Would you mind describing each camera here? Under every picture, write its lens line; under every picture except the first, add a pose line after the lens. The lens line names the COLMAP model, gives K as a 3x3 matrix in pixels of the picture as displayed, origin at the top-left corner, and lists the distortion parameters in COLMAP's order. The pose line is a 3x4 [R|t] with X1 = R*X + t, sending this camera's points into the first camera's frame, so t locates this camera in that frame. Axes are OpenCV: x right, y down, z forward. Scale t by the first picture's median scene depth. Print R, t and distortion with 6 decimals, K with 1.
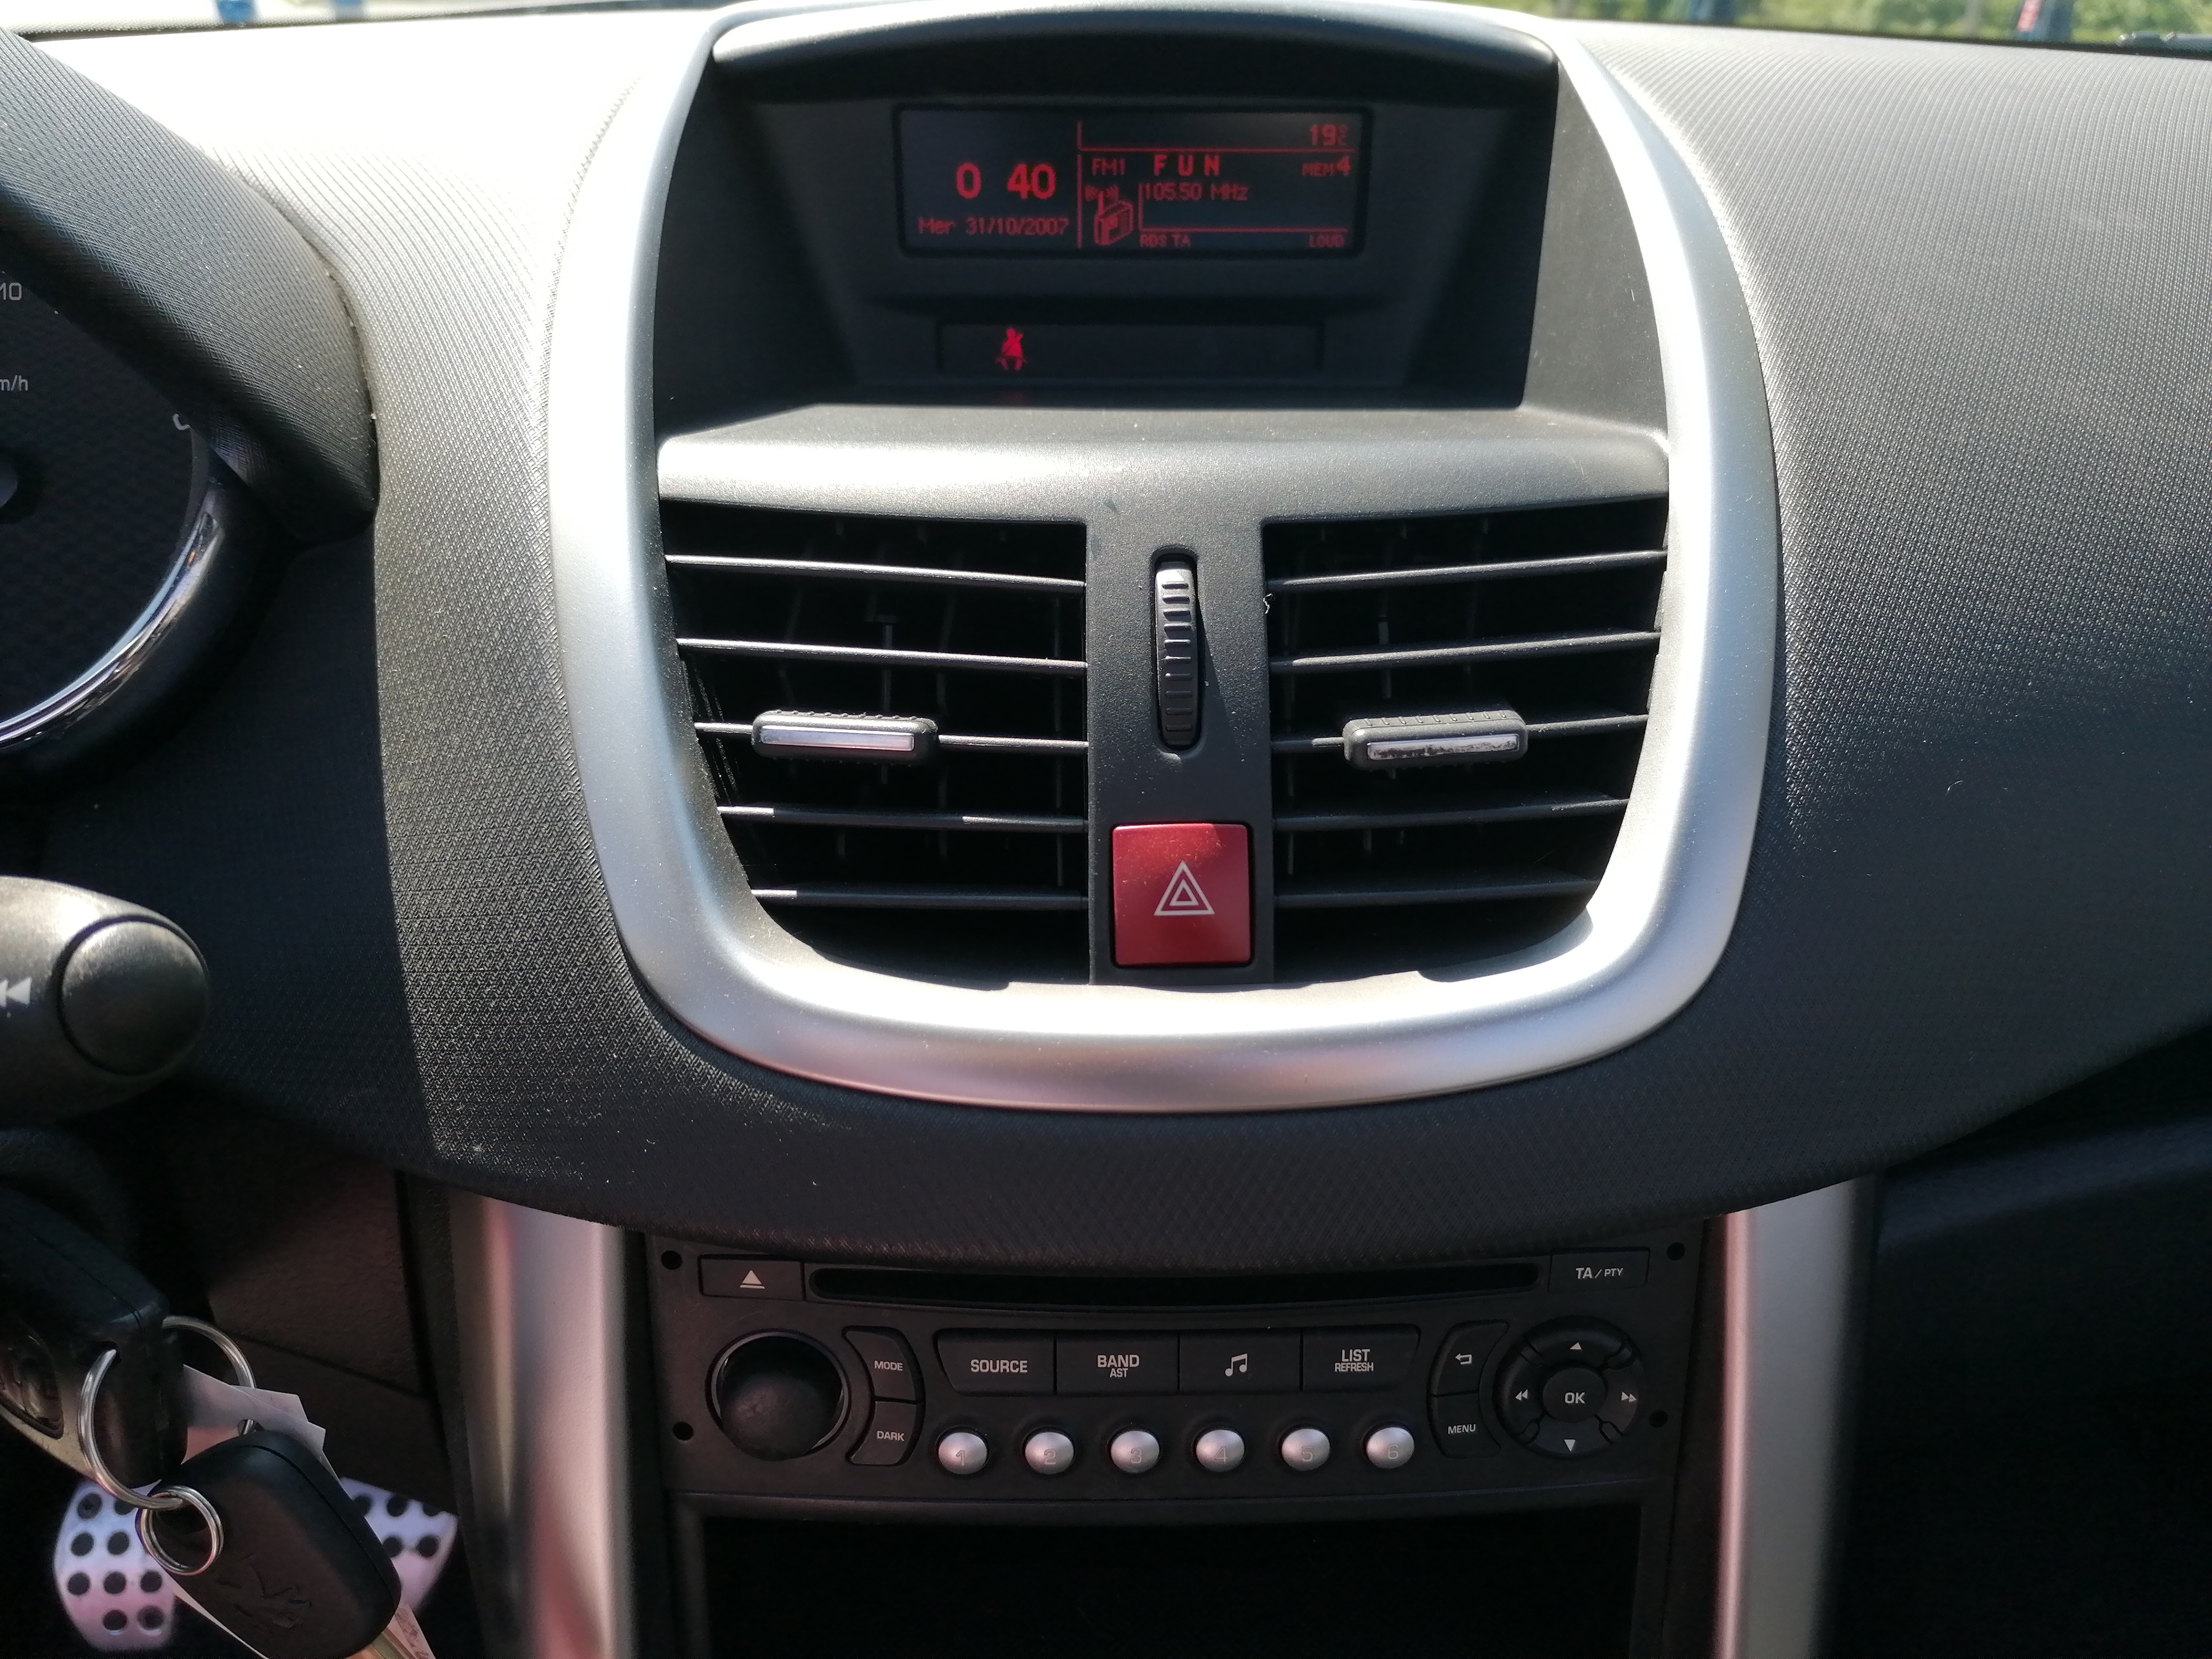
lens RADIAL K [[1693.8, 0, 1098.8], [0, 1693.8, 820.7], [0, 0, 1]] dist [0.079133, -0.104531]
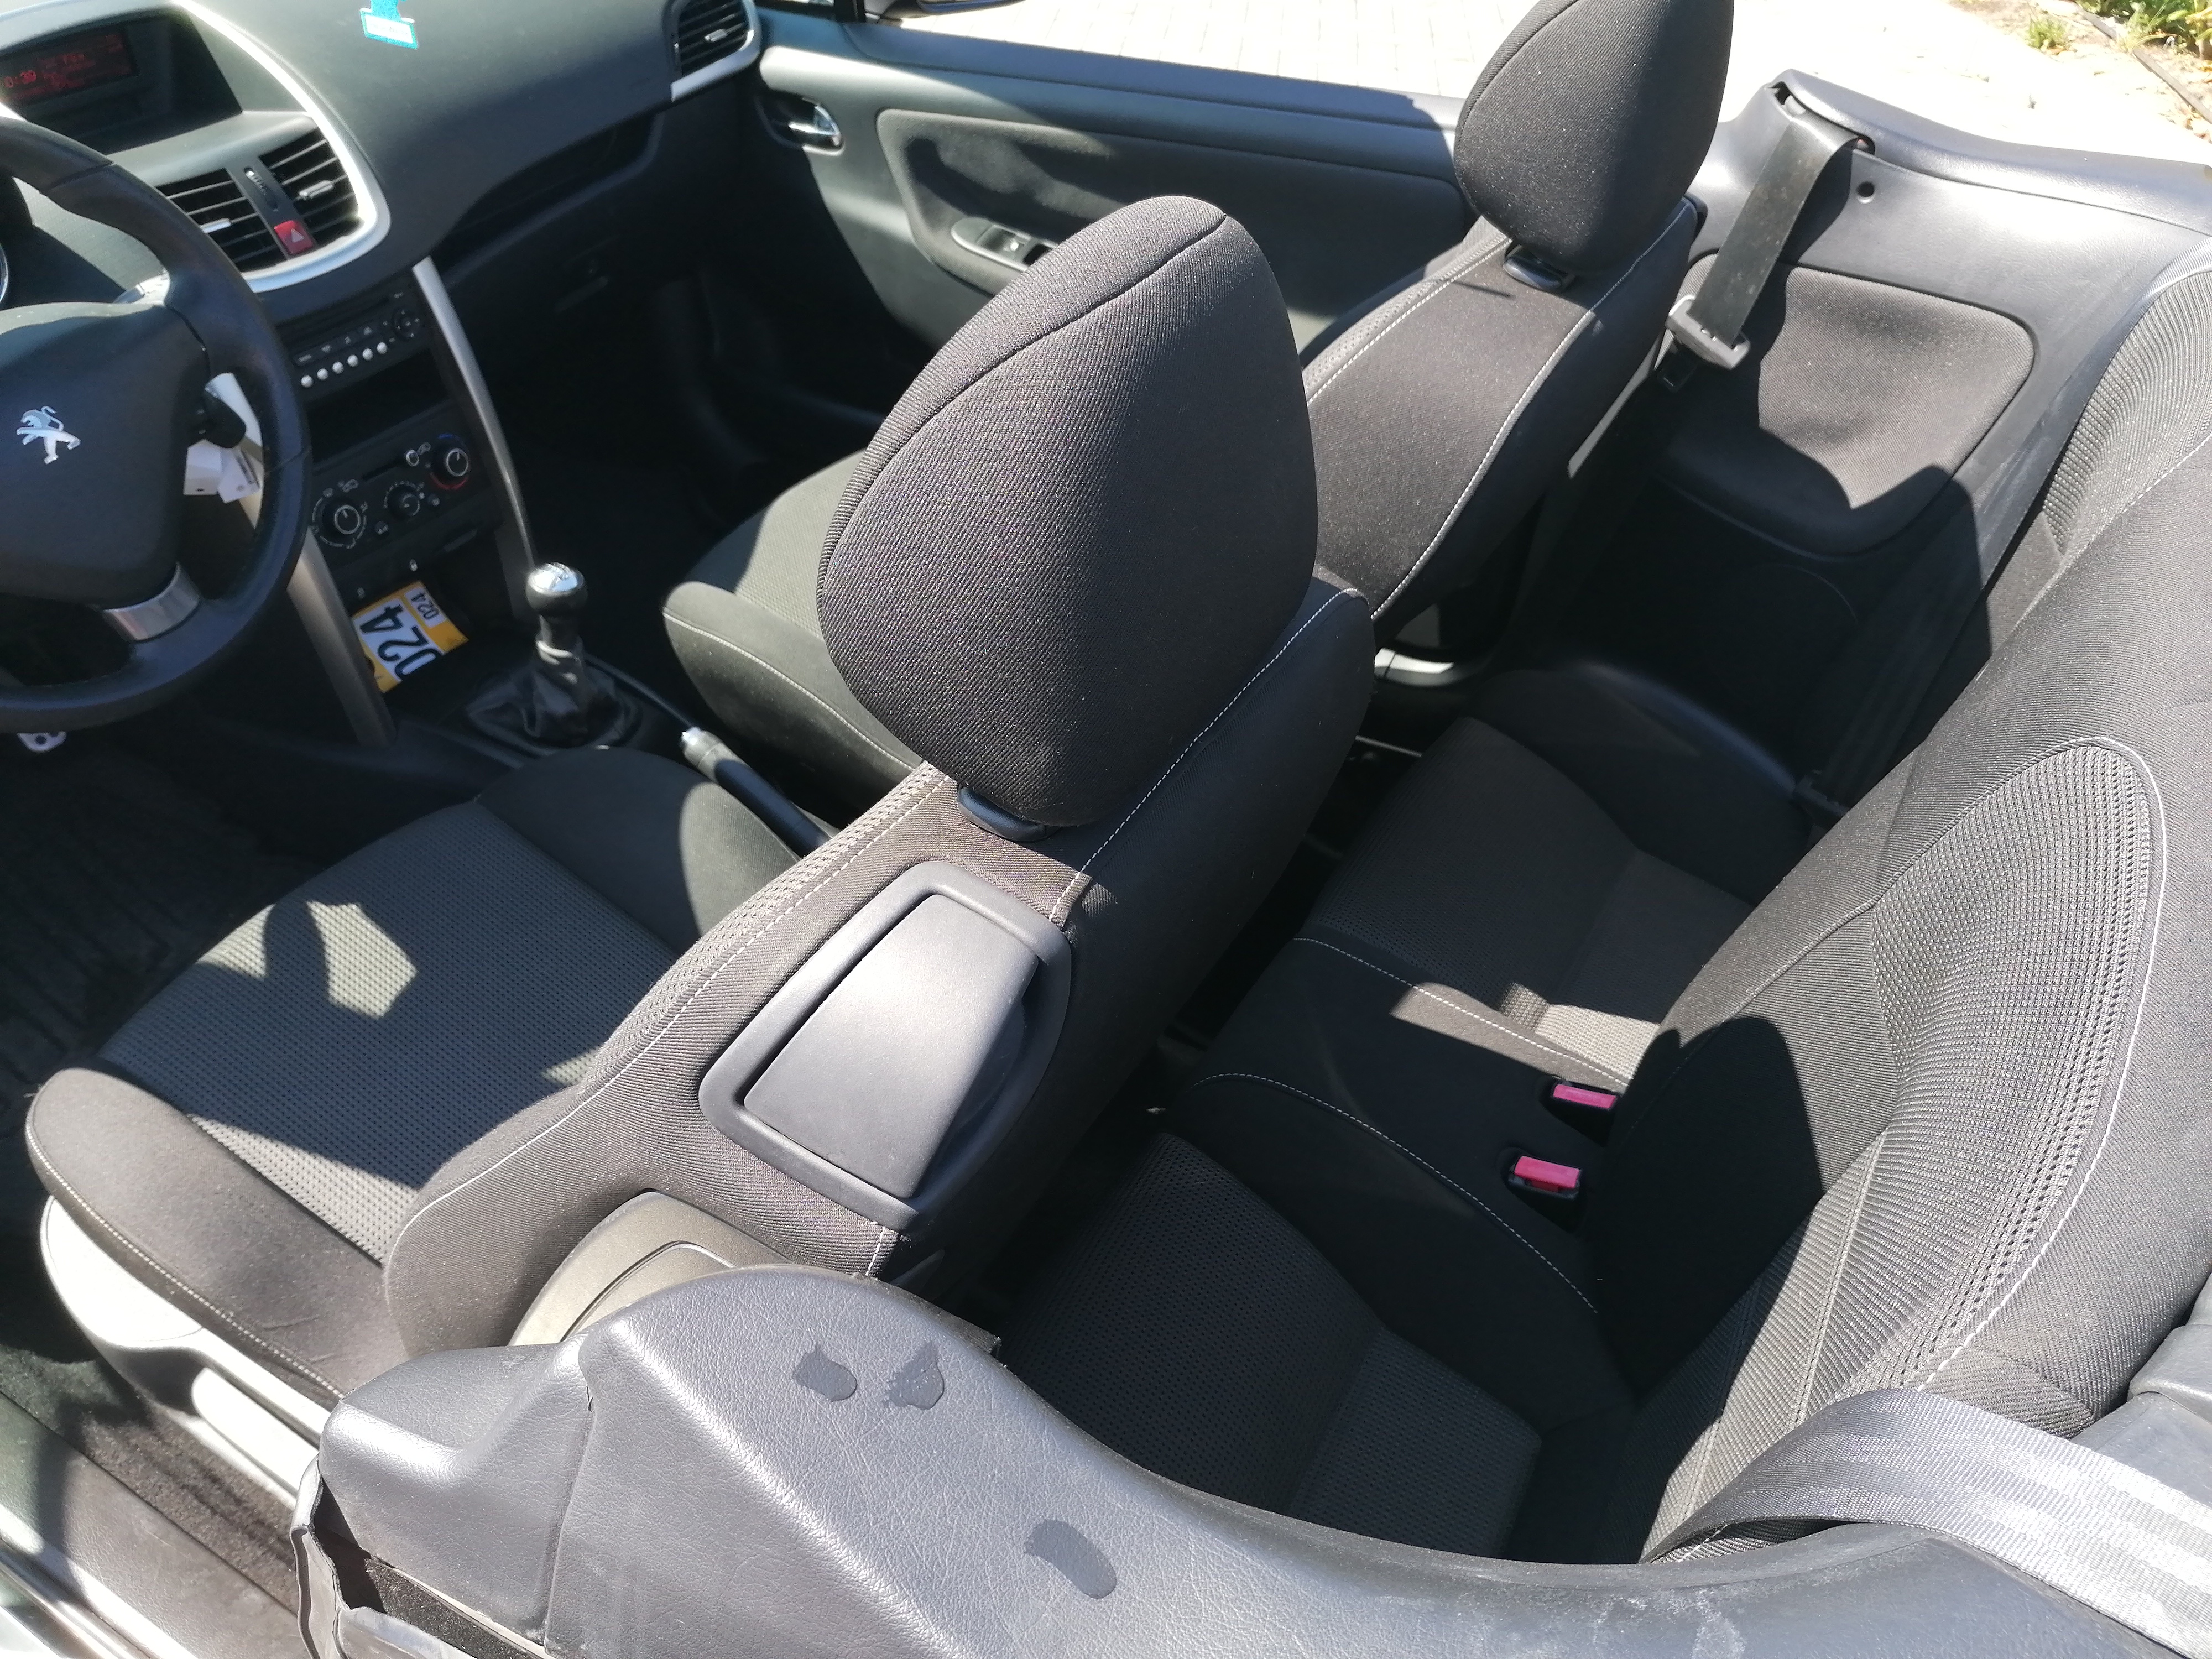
lens RADIAL K [[1693.8, 0, 1146.4], [0, 1693.8, 850.8], [0, 0, 1]] dist [0.079133, -0.104531]
pose [[0.517558, -0.551542, 0.654167, -2.784975], [0.347803, 0.834126, 0.428097, 0.243053], [-0.781771, 0.005956, 0.623537, -3.847758]]
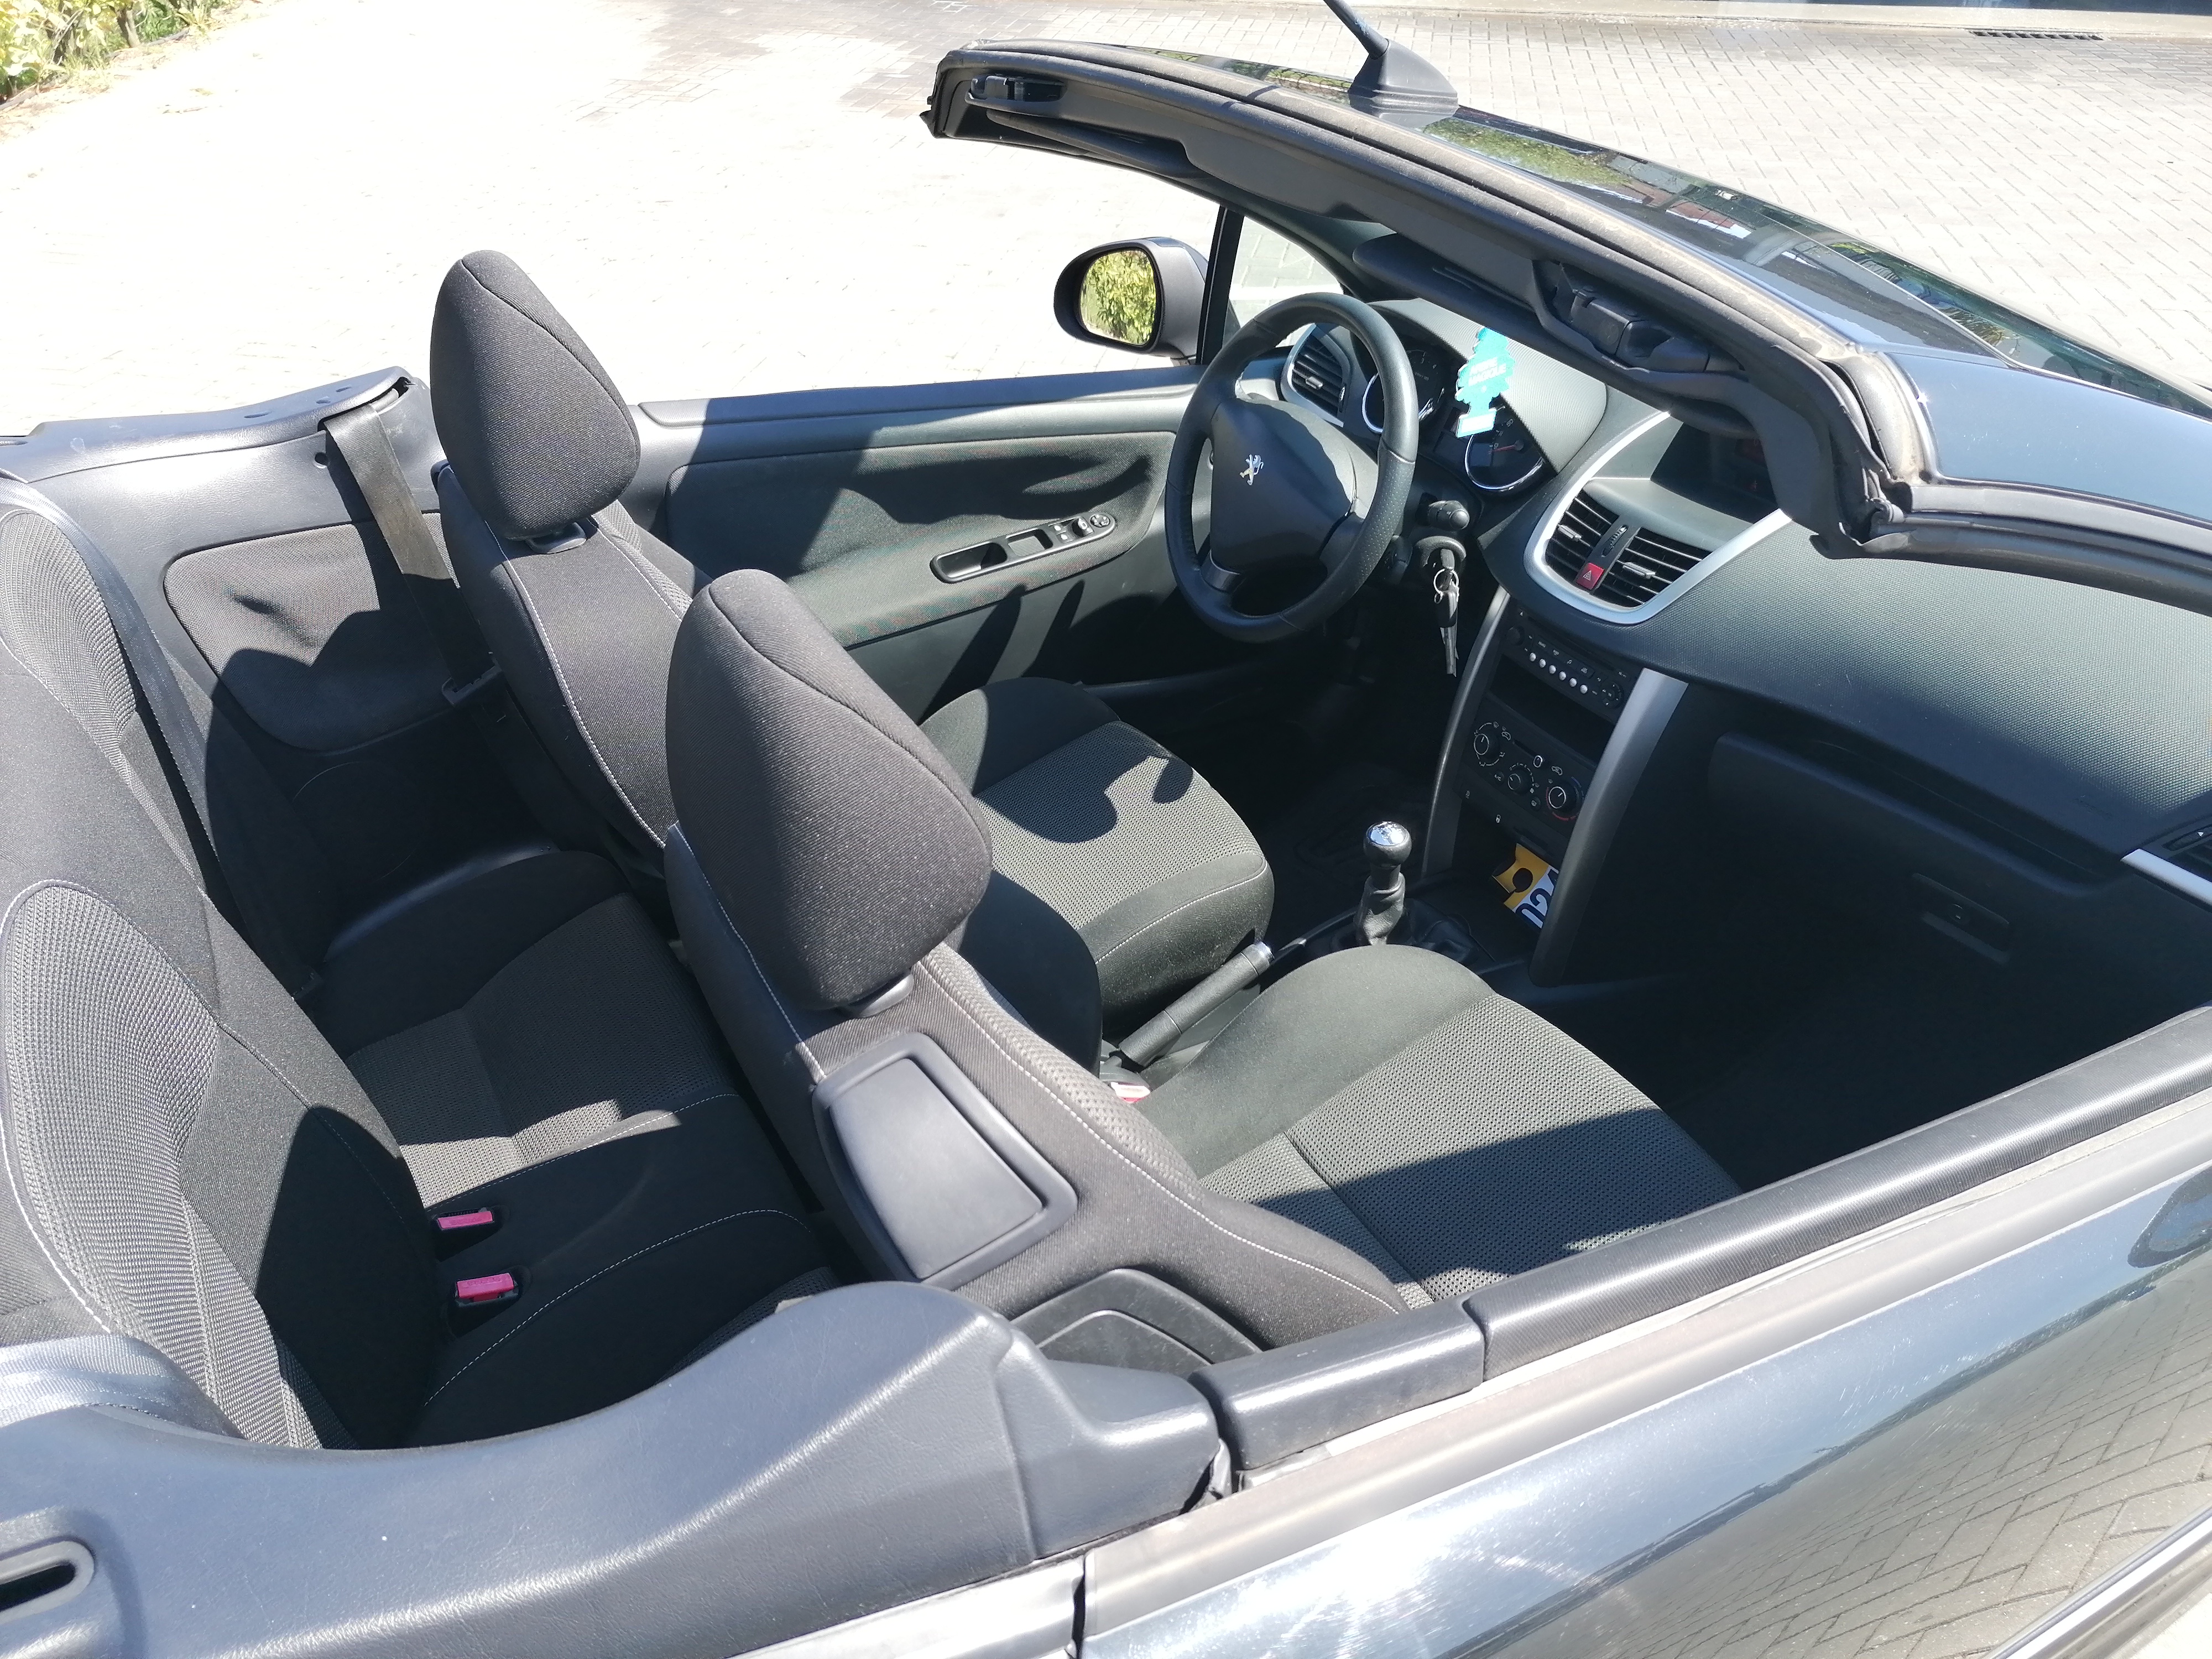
lens RADIAL K [[1693.8, 0, 1115.9], [0, 1693.8, 837.3], [0, 0, 1]] dist [0.079133, -0.104531]
pose [[0.454957, 0.488161, -0.744791, 4.089986], [-0.413871, 0.856456, 0.308536, -0.321564], [0.788495, 0.167876, 0.591686, -3.649052]]
